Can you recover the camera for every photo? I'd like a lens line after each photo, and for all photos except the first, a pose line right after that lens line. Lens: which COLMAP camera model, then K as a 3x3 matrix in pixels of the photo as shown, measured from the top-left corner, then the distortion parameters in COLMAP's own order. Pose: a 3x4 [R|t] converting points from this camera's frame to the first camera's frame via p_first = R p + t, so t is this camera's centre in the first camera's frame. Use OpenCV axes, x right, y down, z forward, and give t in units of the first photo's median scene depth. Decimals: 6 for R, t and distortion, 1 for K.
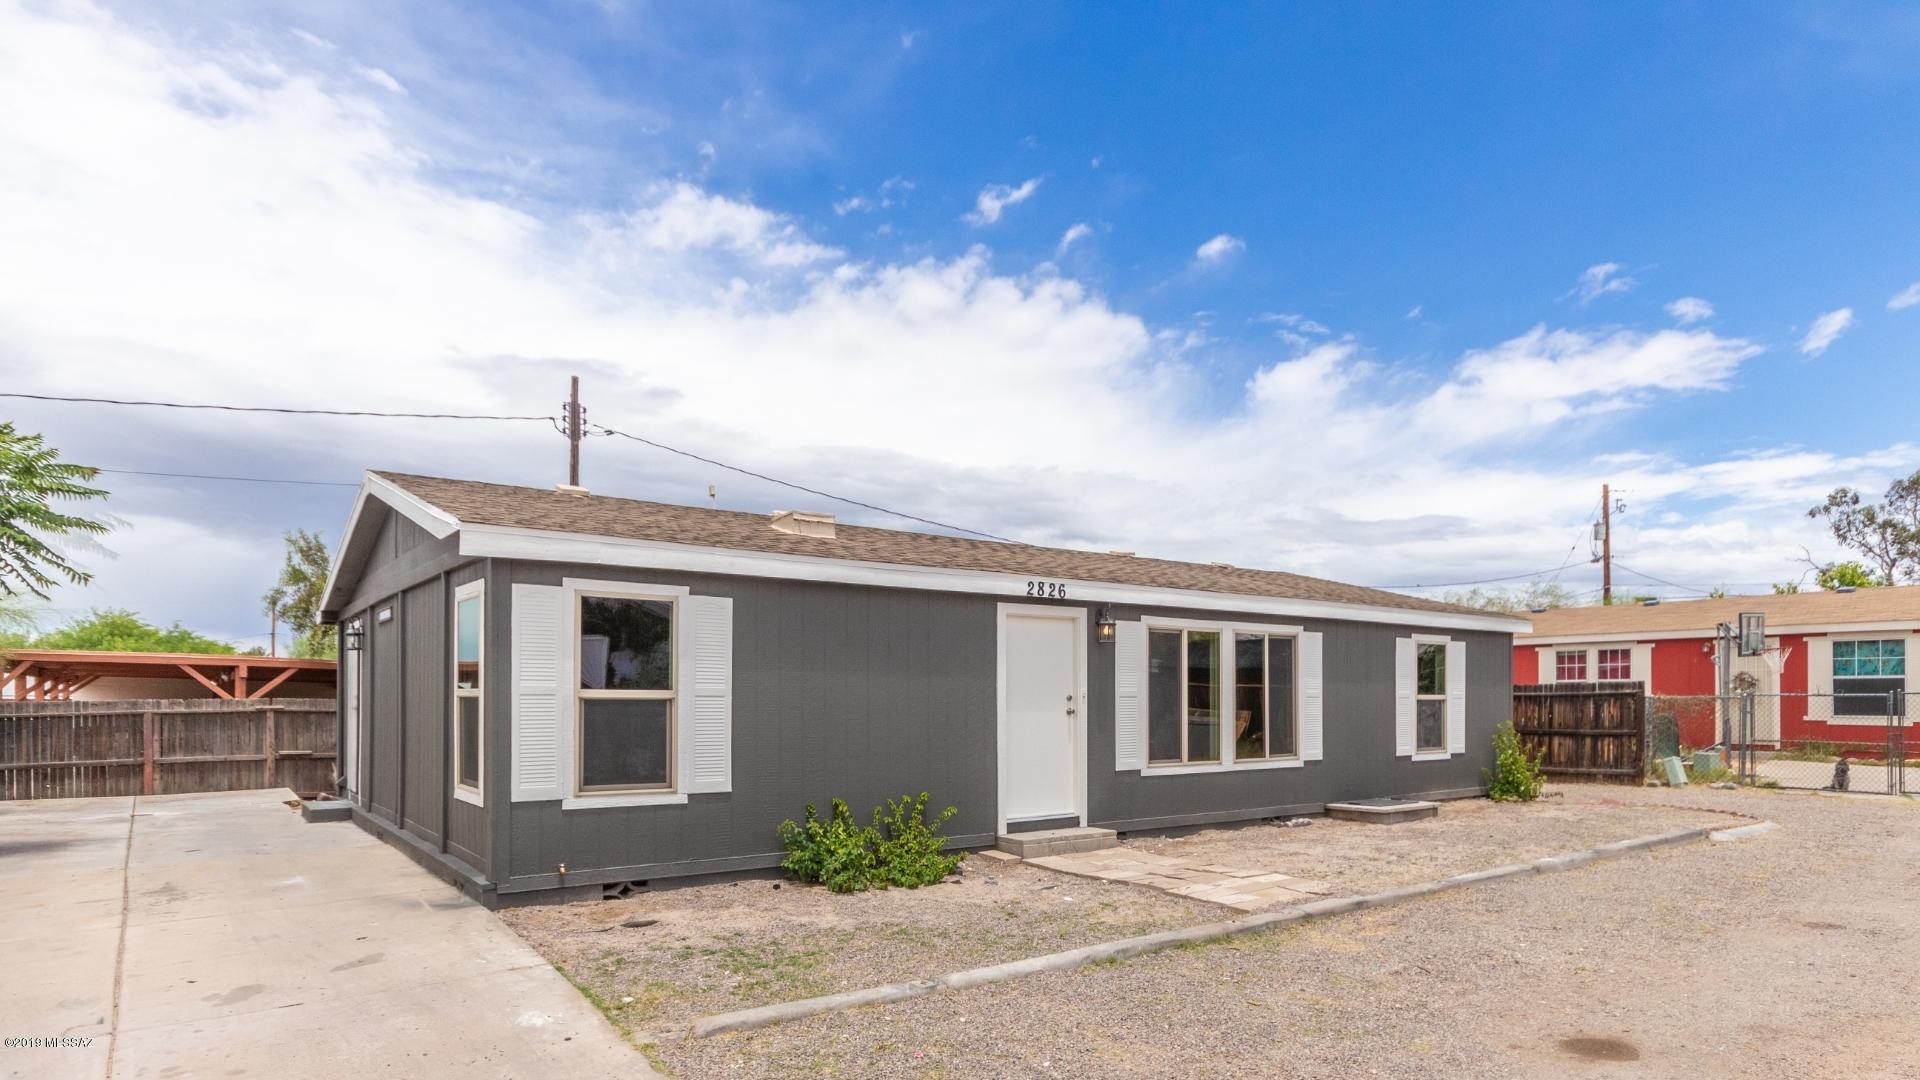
lens RADIAL K [[1103.1, 0, 965.2], [0, 1103.1, 690.9], [0, 0, 1]] dist [0.002479, 0.000719]
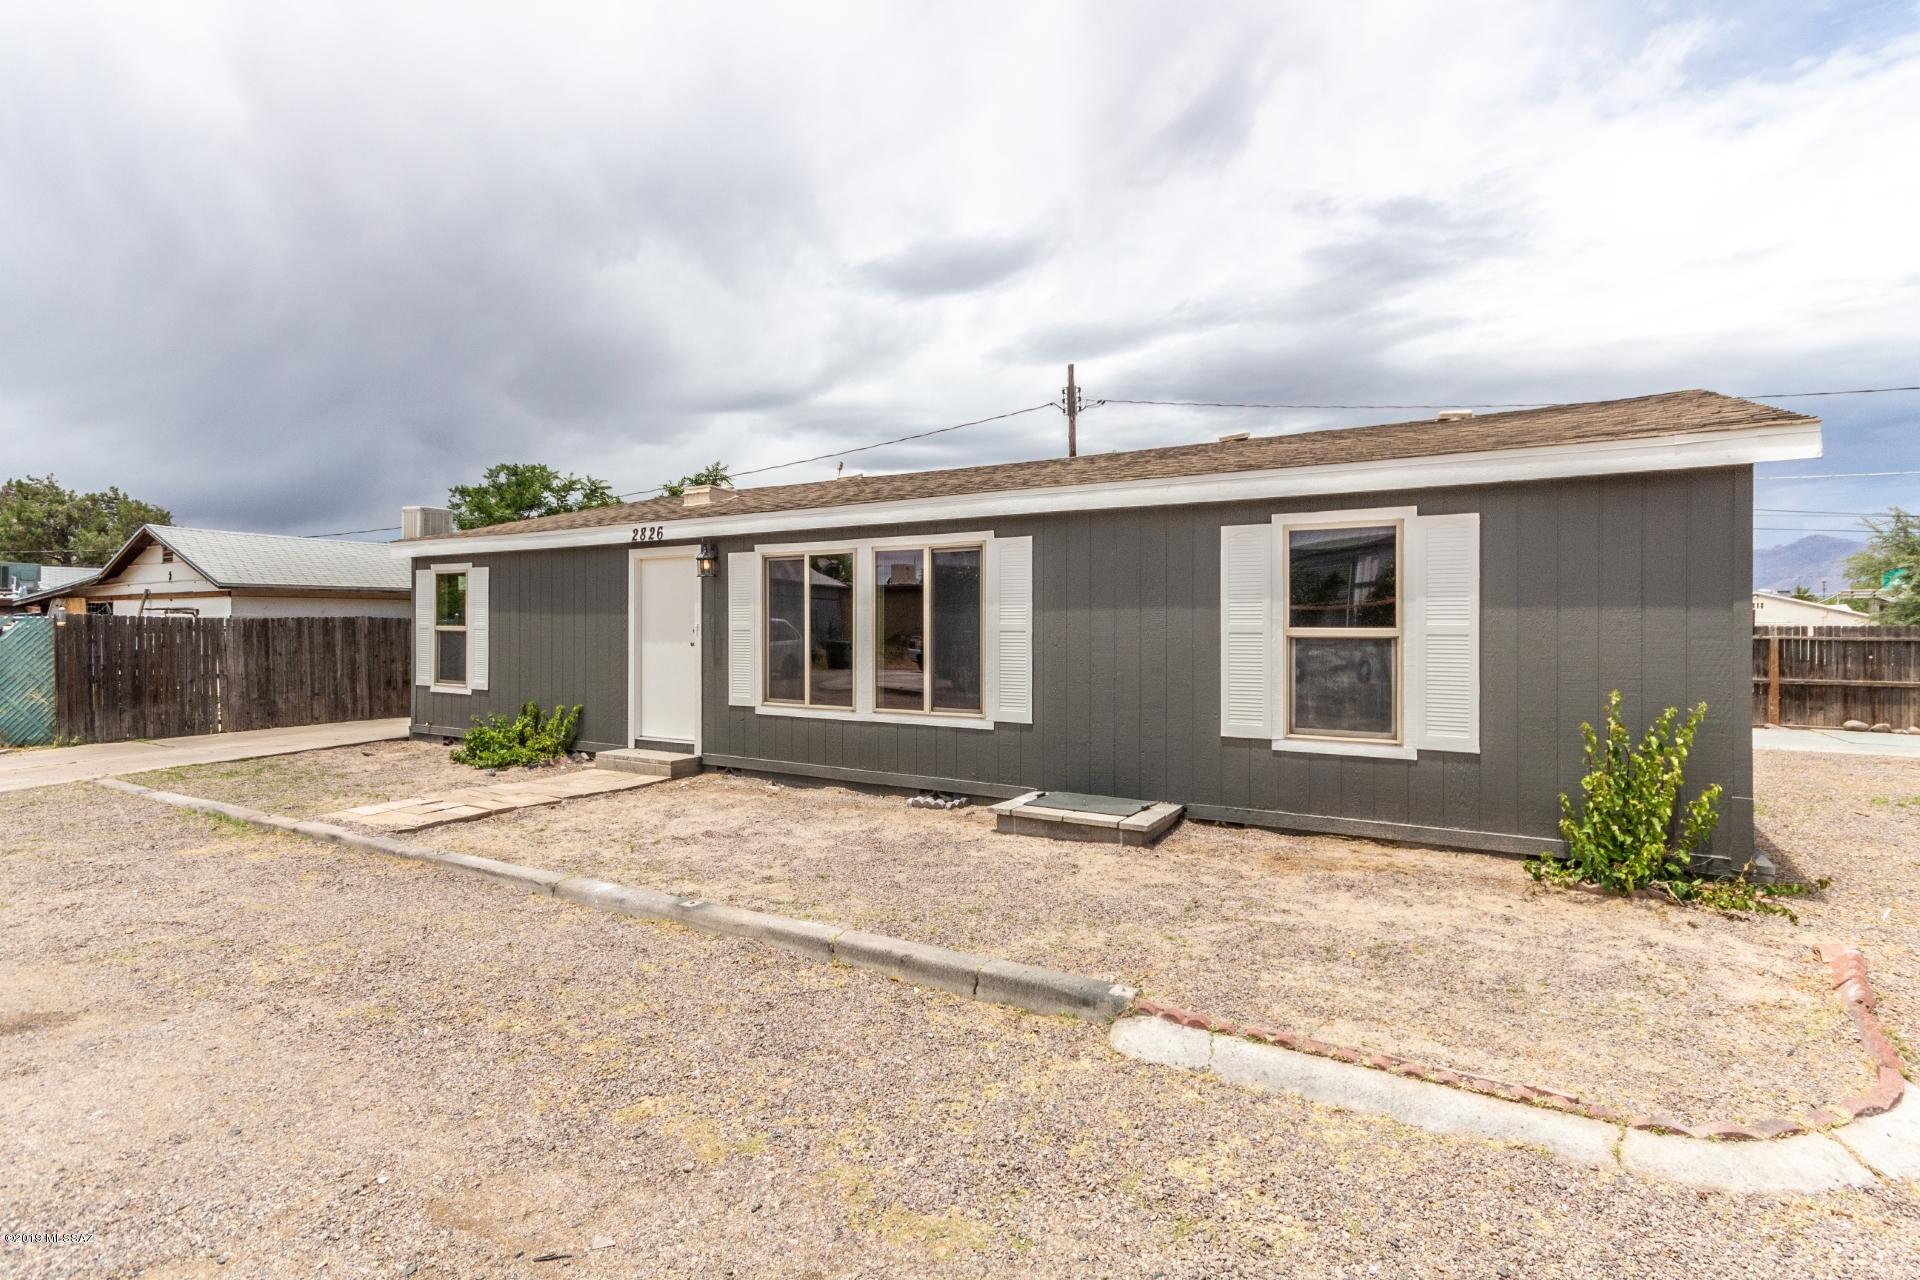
lens RADIAL K [[922.2, 0, 955.5], [0, 922.2, 616.1], [0, 0, 1]] dist [0.000855, 0.000284]
pose [[0.373782, -0.009917, -0.927464, 0.969209], [0.006763, 0.999945, -0.007966, 0.000554], [0.927492, -0.003295, 0.373829, 0.867562]]
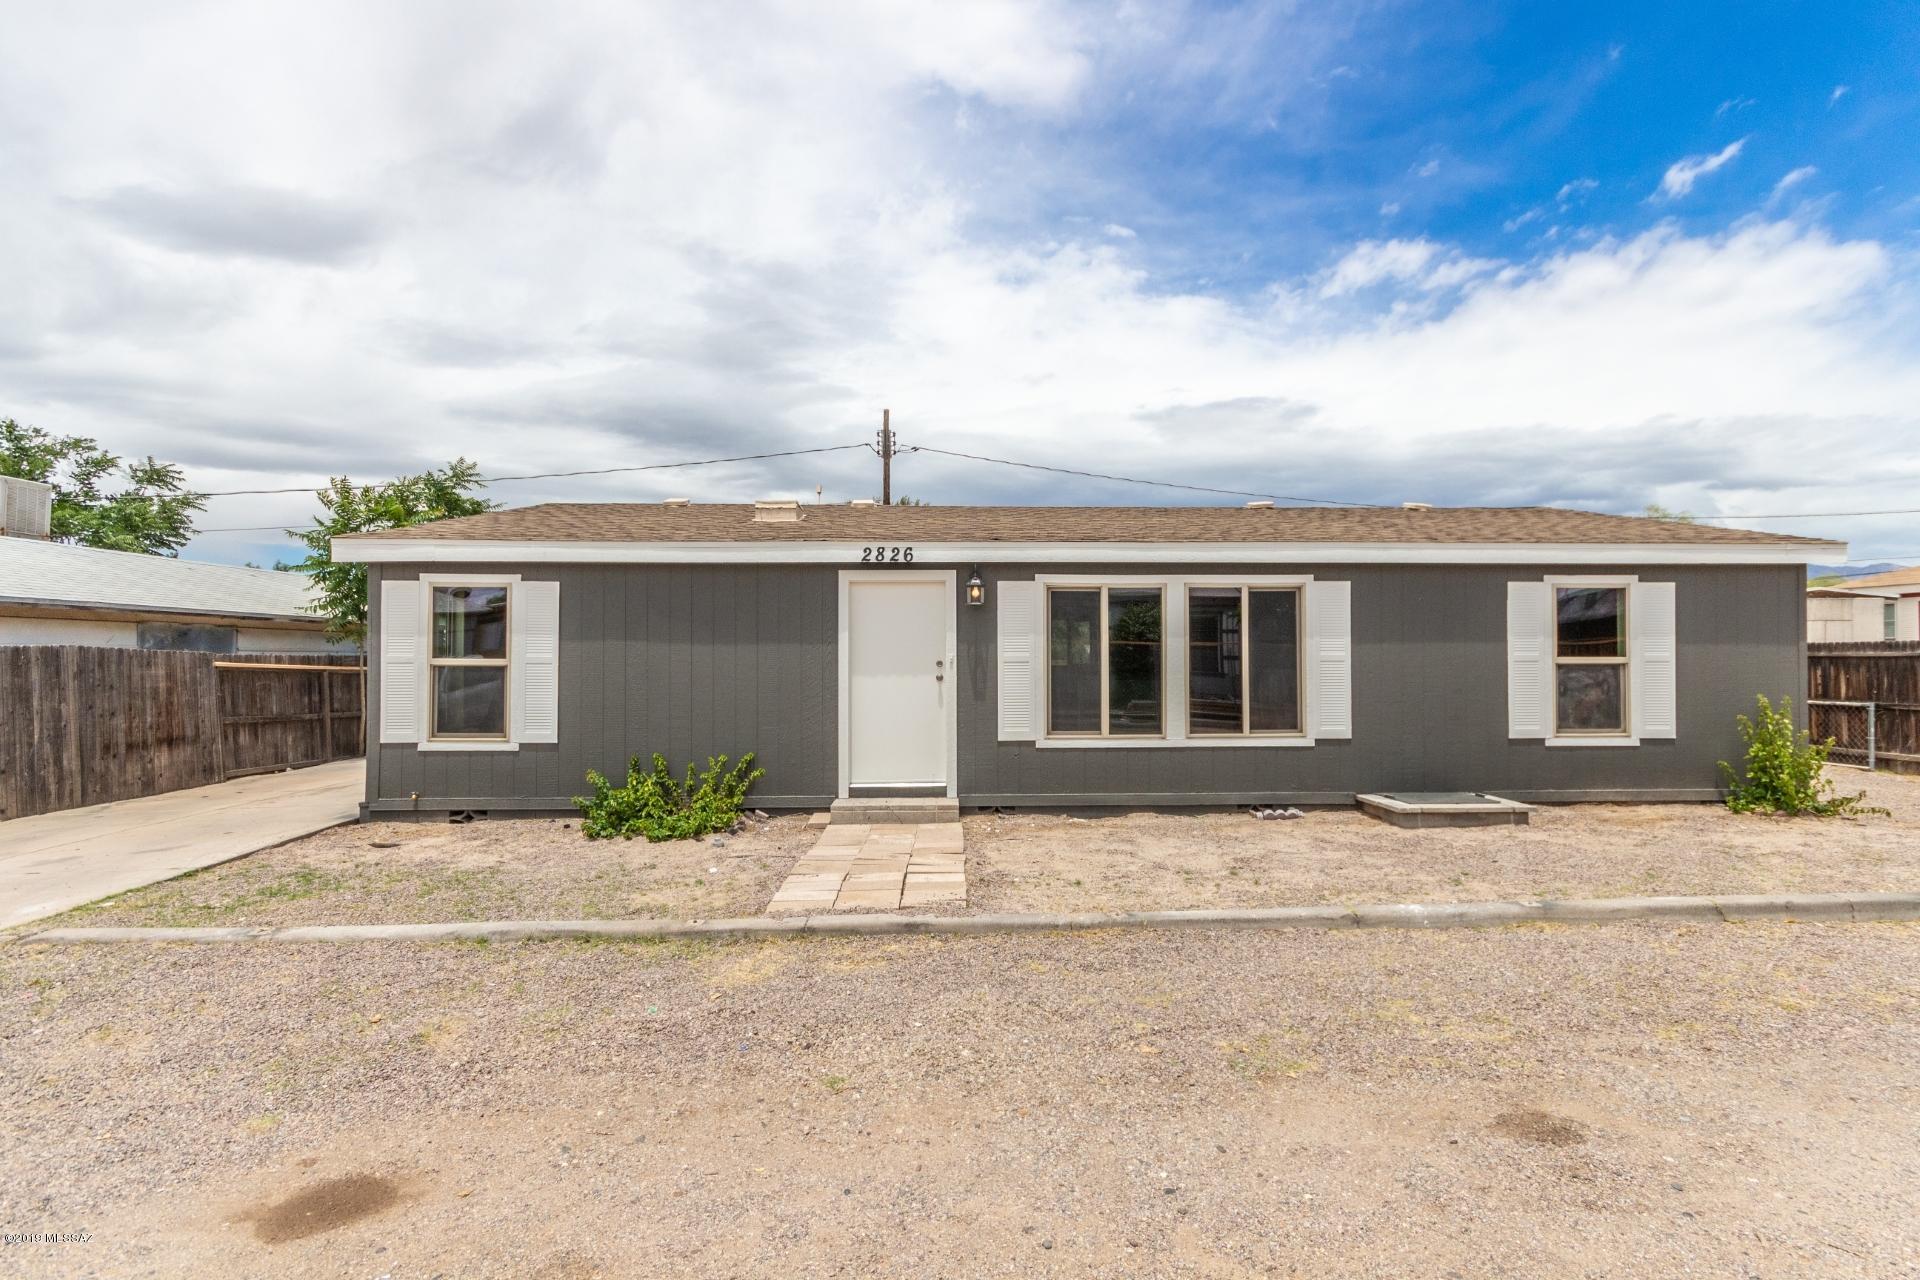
lens RADIAL K [[884.2, 0, 974.0], [0, 884.2, 650.4], [0, 0, 1]] dist [0.001383, 0.000175]
pose [[0.819445, -0.009320, -0.573082, 0.545493], [0.006732, 0.999955, -0.006637, 0.000205], [0.573119, 0.001581, 0.819471, 0.363757]]
